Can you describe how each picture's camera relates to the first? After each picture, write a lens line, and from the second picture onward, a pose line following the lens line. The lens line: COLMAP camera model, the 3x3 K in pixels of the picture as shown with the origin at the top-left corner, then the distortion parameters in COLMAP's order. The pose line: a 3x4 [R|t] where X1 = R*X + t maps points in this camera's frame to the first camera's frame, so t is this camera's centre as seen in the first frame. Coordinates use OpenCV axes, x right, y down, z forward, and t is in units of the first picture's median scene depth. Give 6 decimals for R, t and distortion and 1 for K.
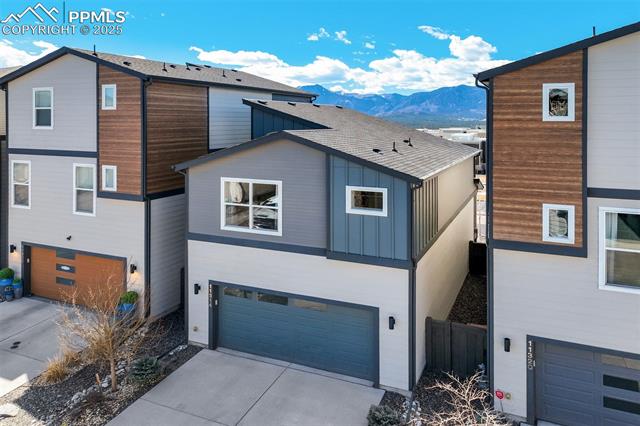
lens RADIAL K [[483.0, 0, 321.4], [0, 483.0, 124.0], [0, 0, 1]] dist [-0.001430, 0.003912]
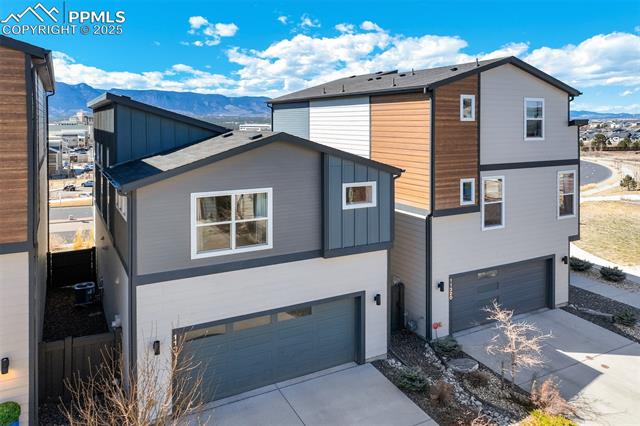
lens RADIAL K [[491.9, 0, 319.8], [0, 491.9, 119.7], [0, 0, 1]] dist [0.004959, 0.000811]
pose [[0.604166, -0.006490, 0.796832, -0.923432], [-0.001200, 0.999958, 0.009054, -0.021818], [-0.796857, -0.006427, 0.604133, 0.447416]]
